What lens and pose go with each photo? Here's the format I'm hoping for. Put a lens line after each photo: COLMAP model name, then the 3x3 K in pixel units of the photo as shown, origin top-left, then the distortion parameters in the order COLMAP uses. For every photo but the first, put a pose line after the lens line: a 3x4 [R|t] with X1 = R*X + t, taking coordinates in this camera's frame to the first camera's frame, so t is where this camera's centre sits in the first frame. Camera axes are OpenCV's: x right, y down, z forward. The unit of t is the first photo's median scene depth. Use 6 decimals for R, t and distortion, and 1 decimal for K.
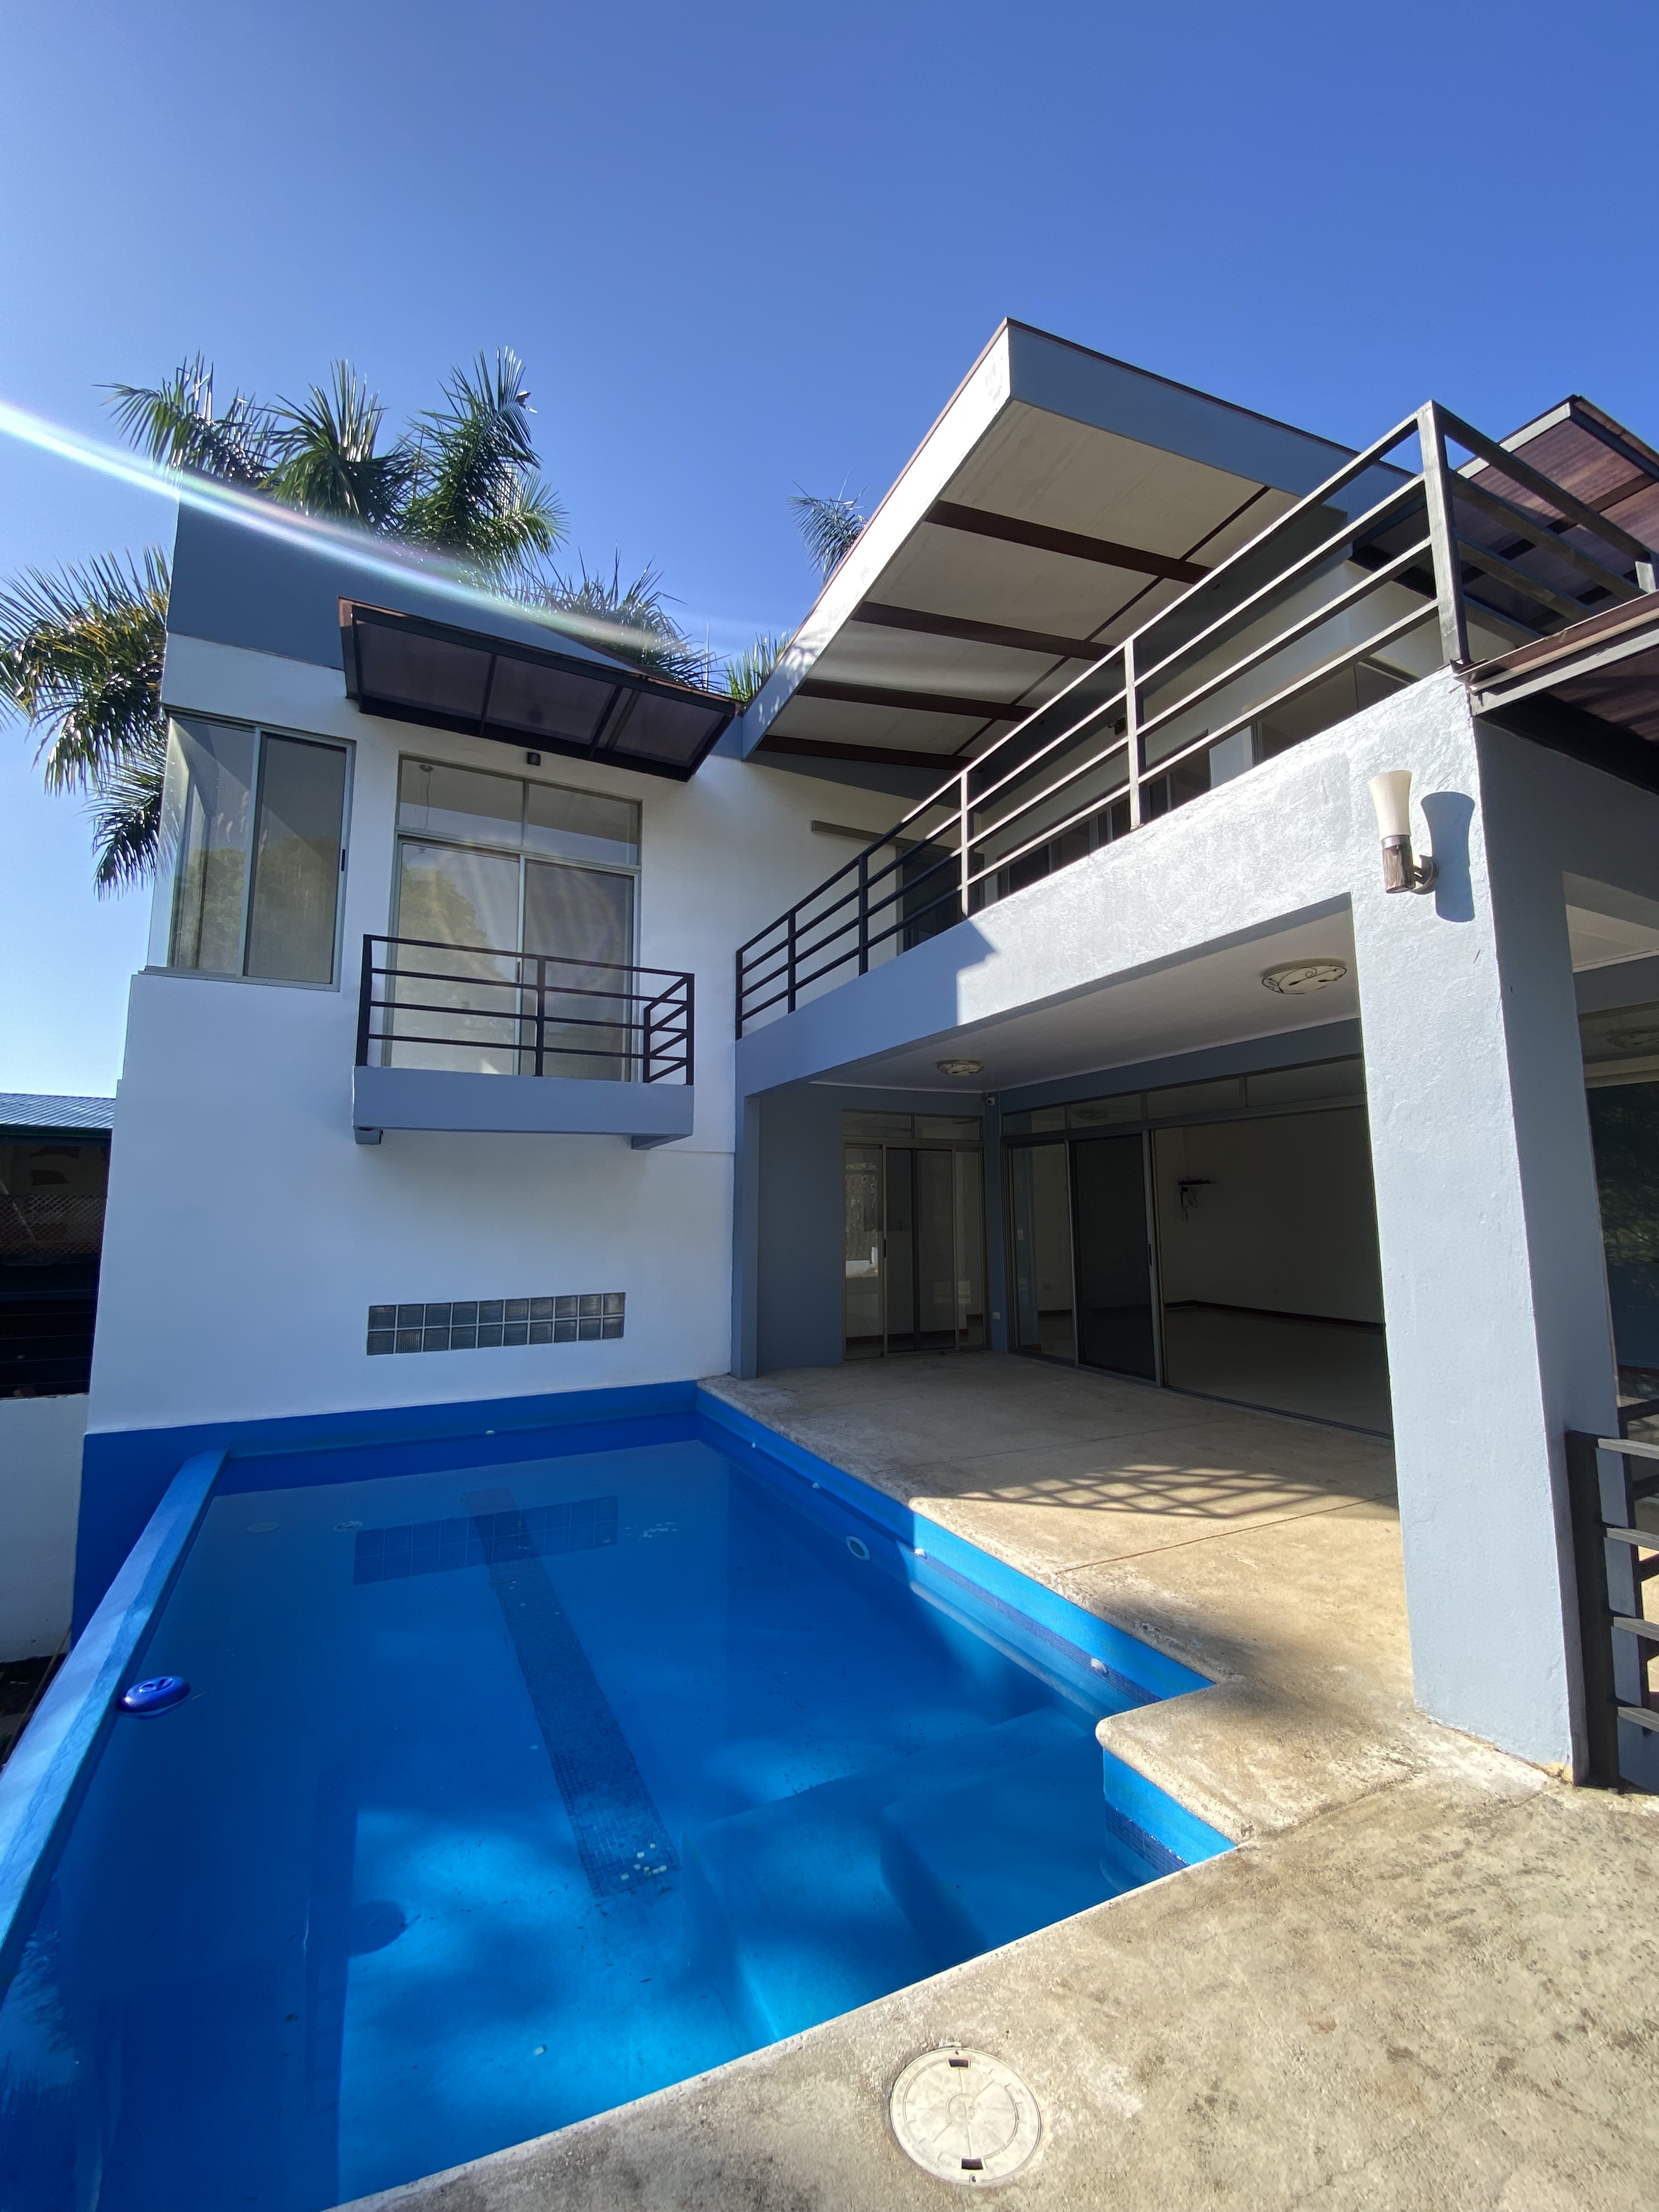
lens RADIAL K [[905.4, 0, 807.4], [0, 905.4, 1102.4], [0, 0, 1]] dist [0.009229, -0.016977]
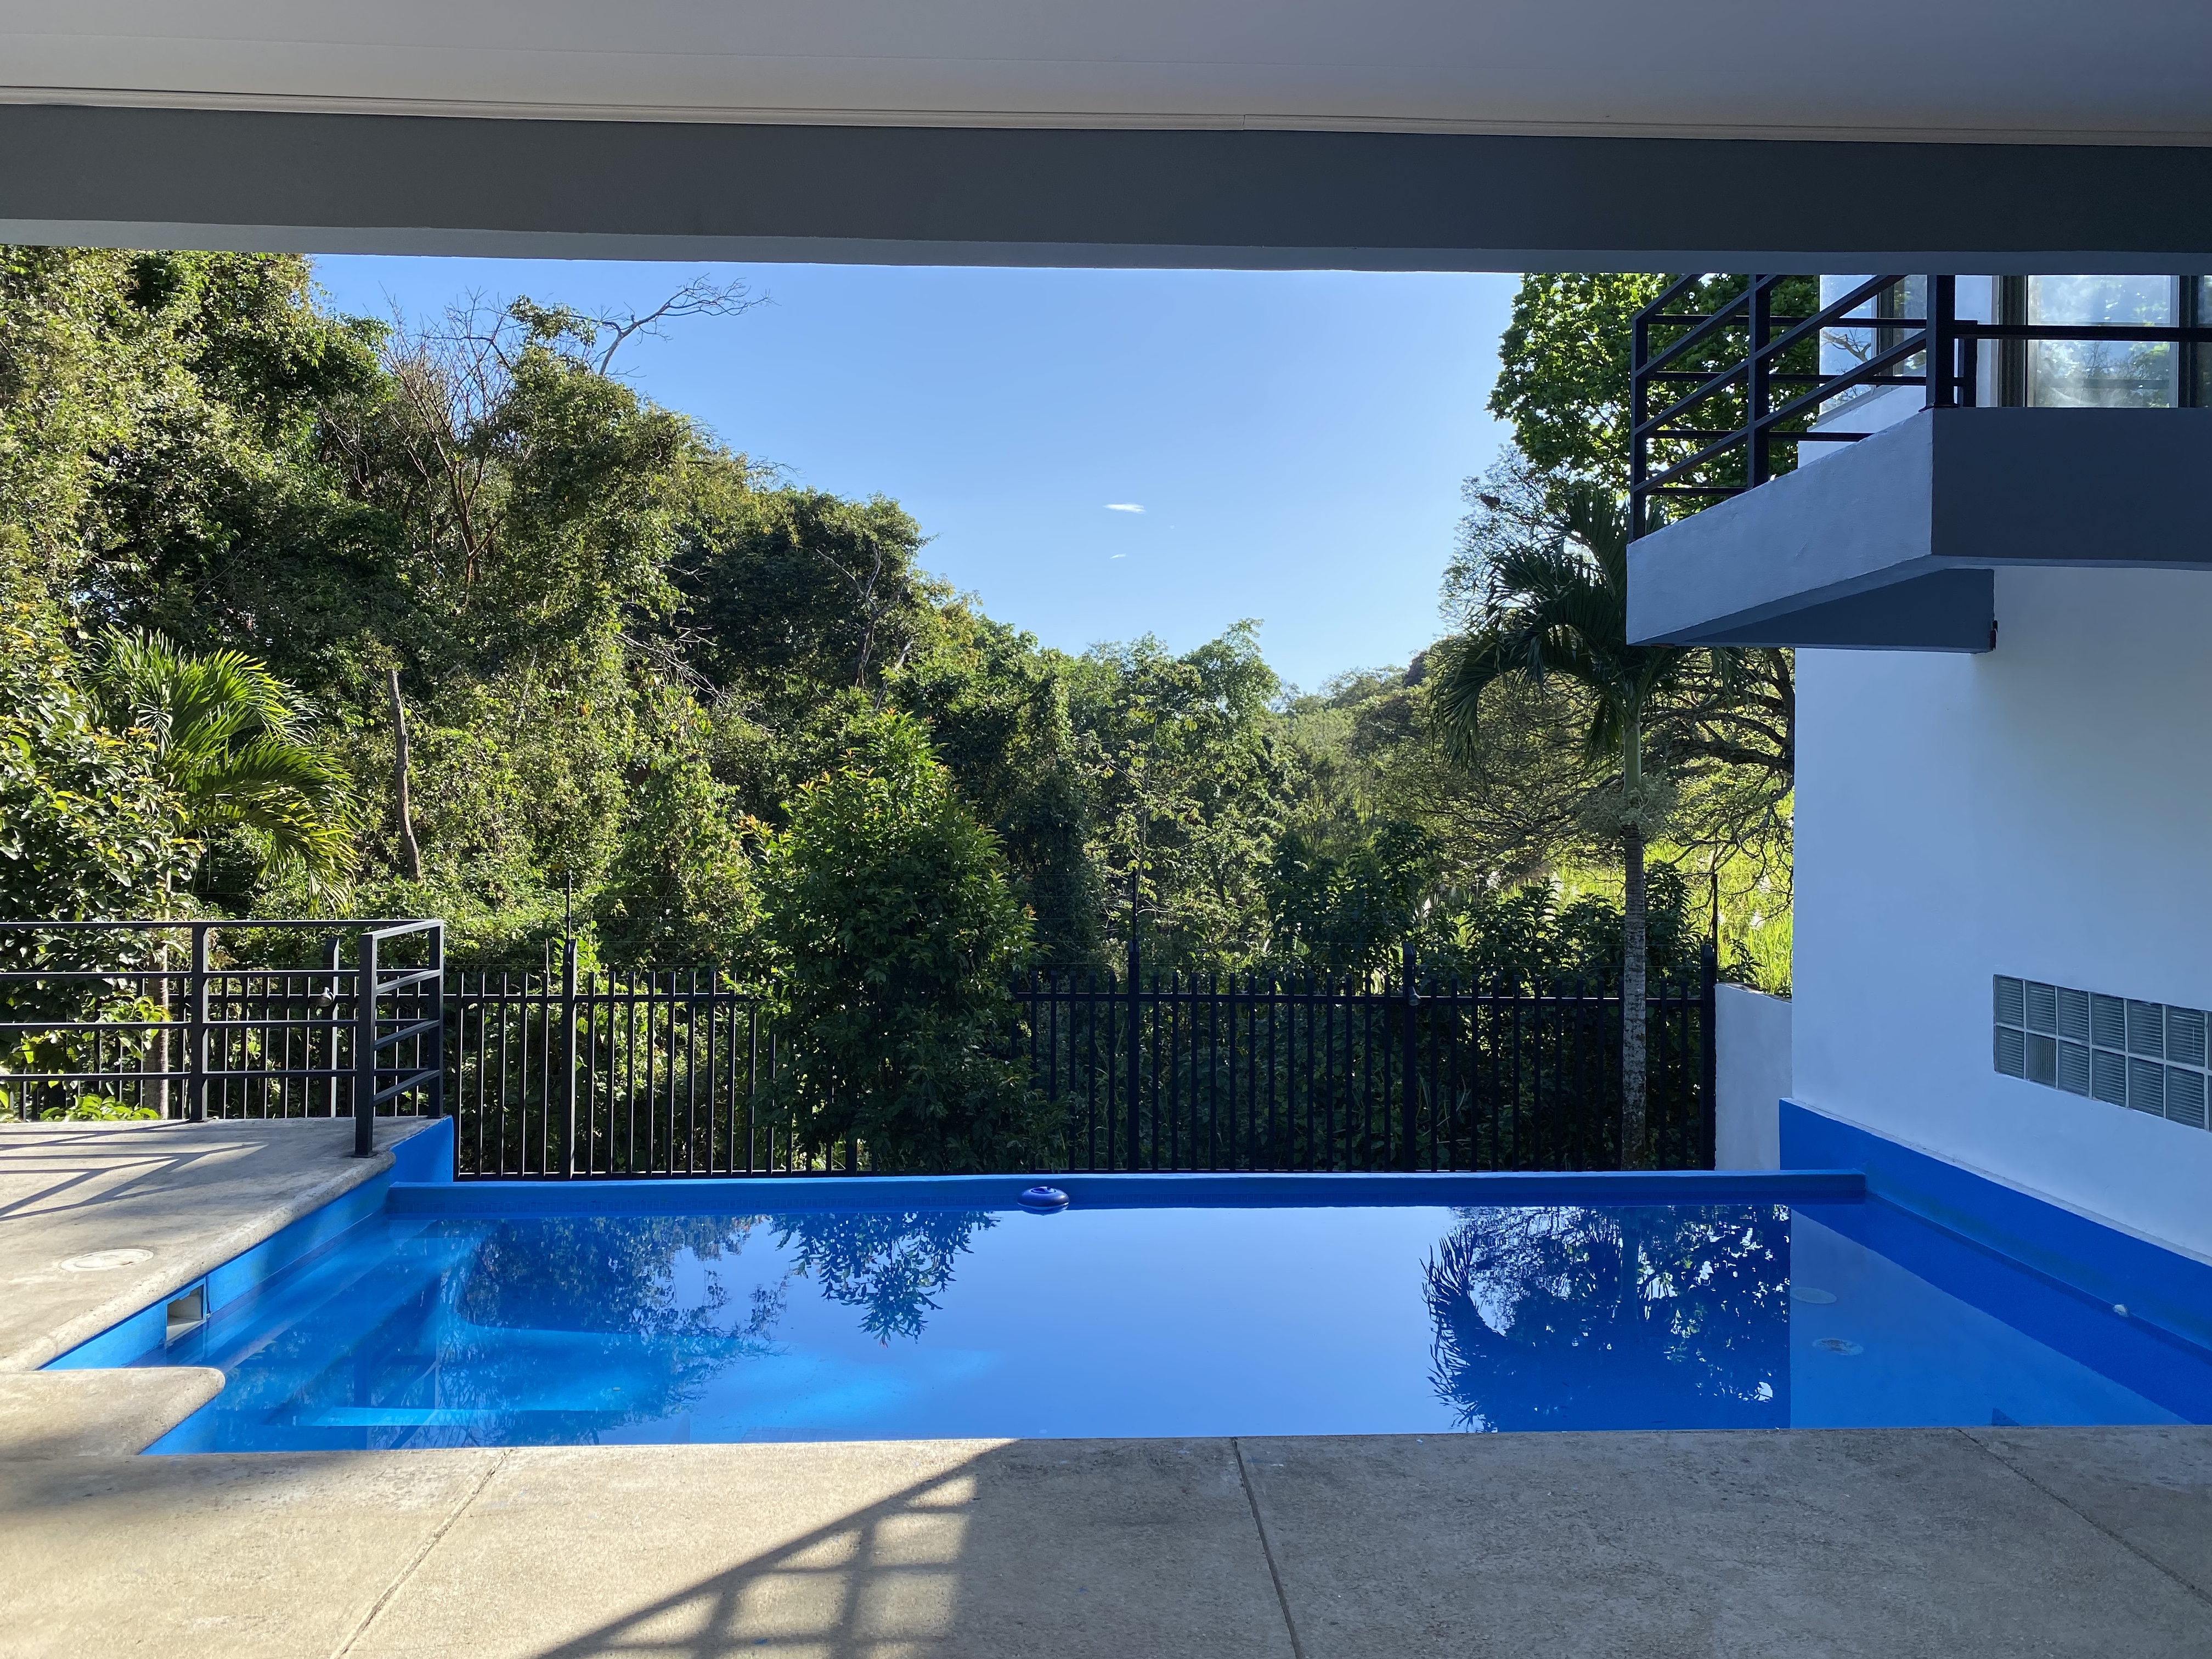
lens RADIAL K [[1699.2, 0, 1123.8], [0, 1699.2, 814.6], [0, 0, 1]] dist [-0.007548, 0.018004]
pose [[-0.380562, 0.009235, -0.924709, 0.829445], [0.102123, 0.994254, -0.032098, 0.180243], [0.919099, -0.106649, -0.379319, 1.381468]]
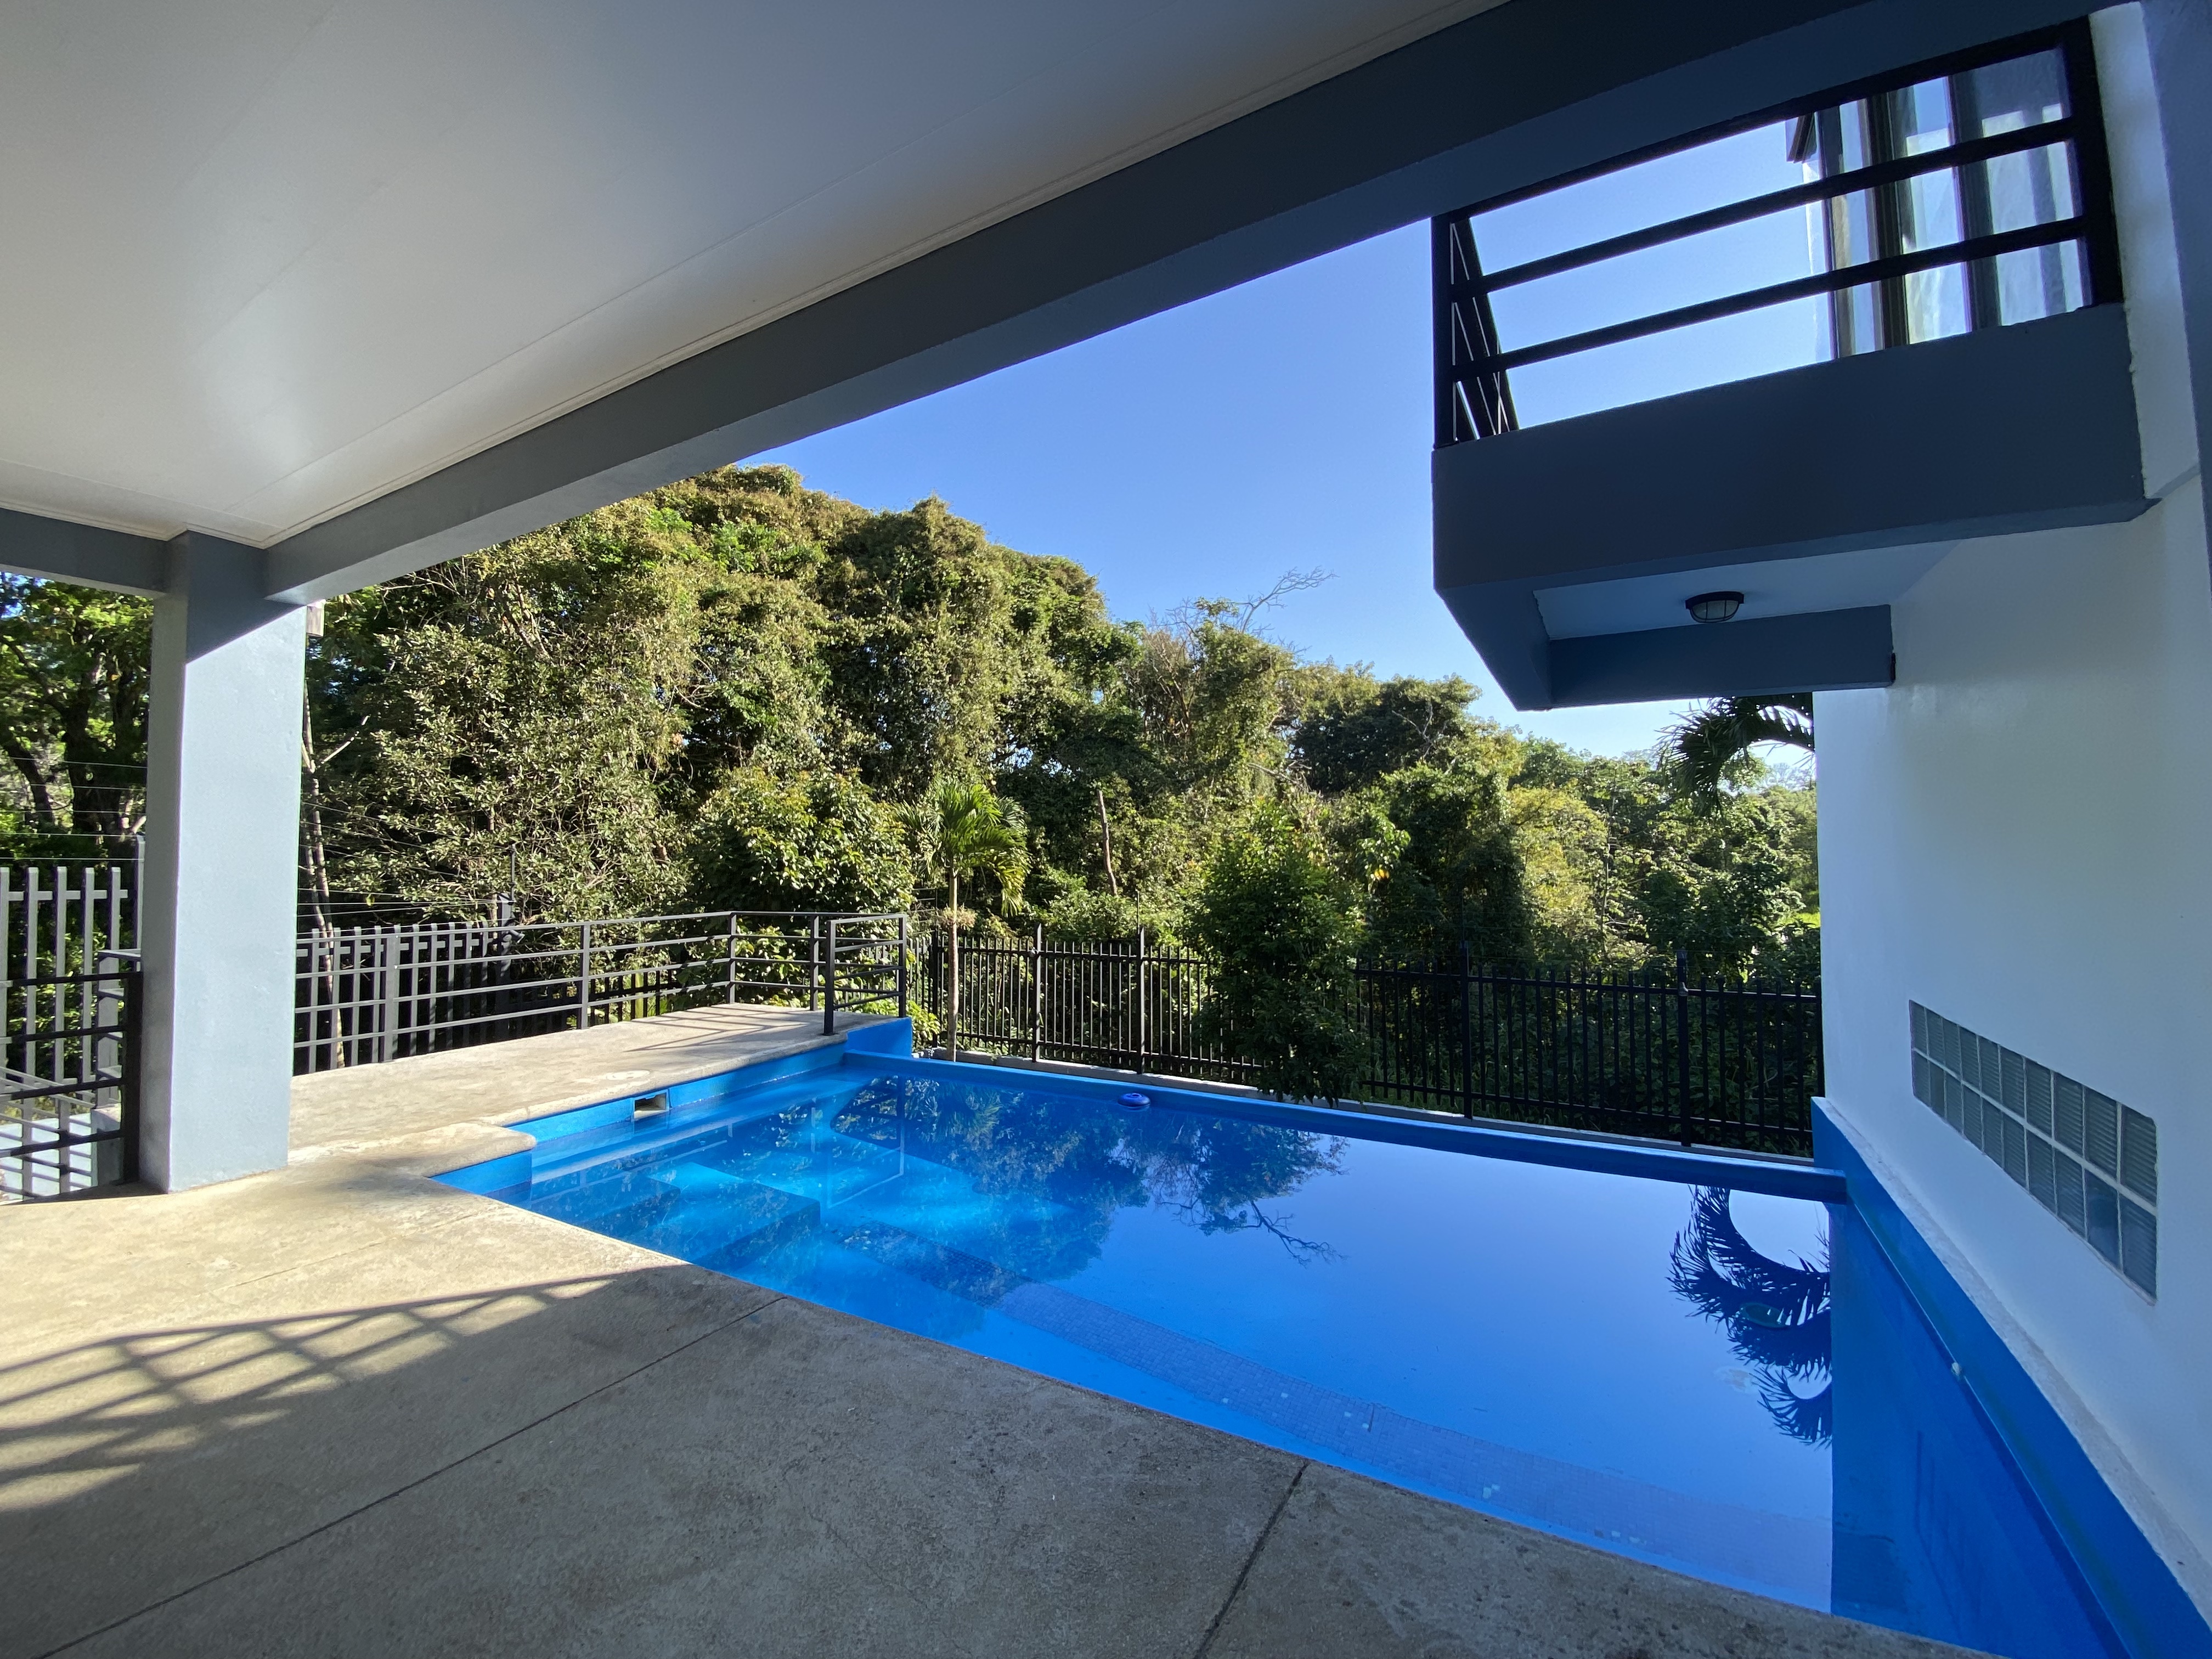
lens RADIAL K [[905.4, 0, 1116.8], [0, 905.4, 821.1], [0, 0, 1]] dist [0.009229, -0.016977]
pose [[-0.811890, -0.010466, -0.583717, 0.251022], [0.080706, 0.988228, -0.129972, 0.237207], [0.578205, -0.152632, -0.801487, 1.744862]]
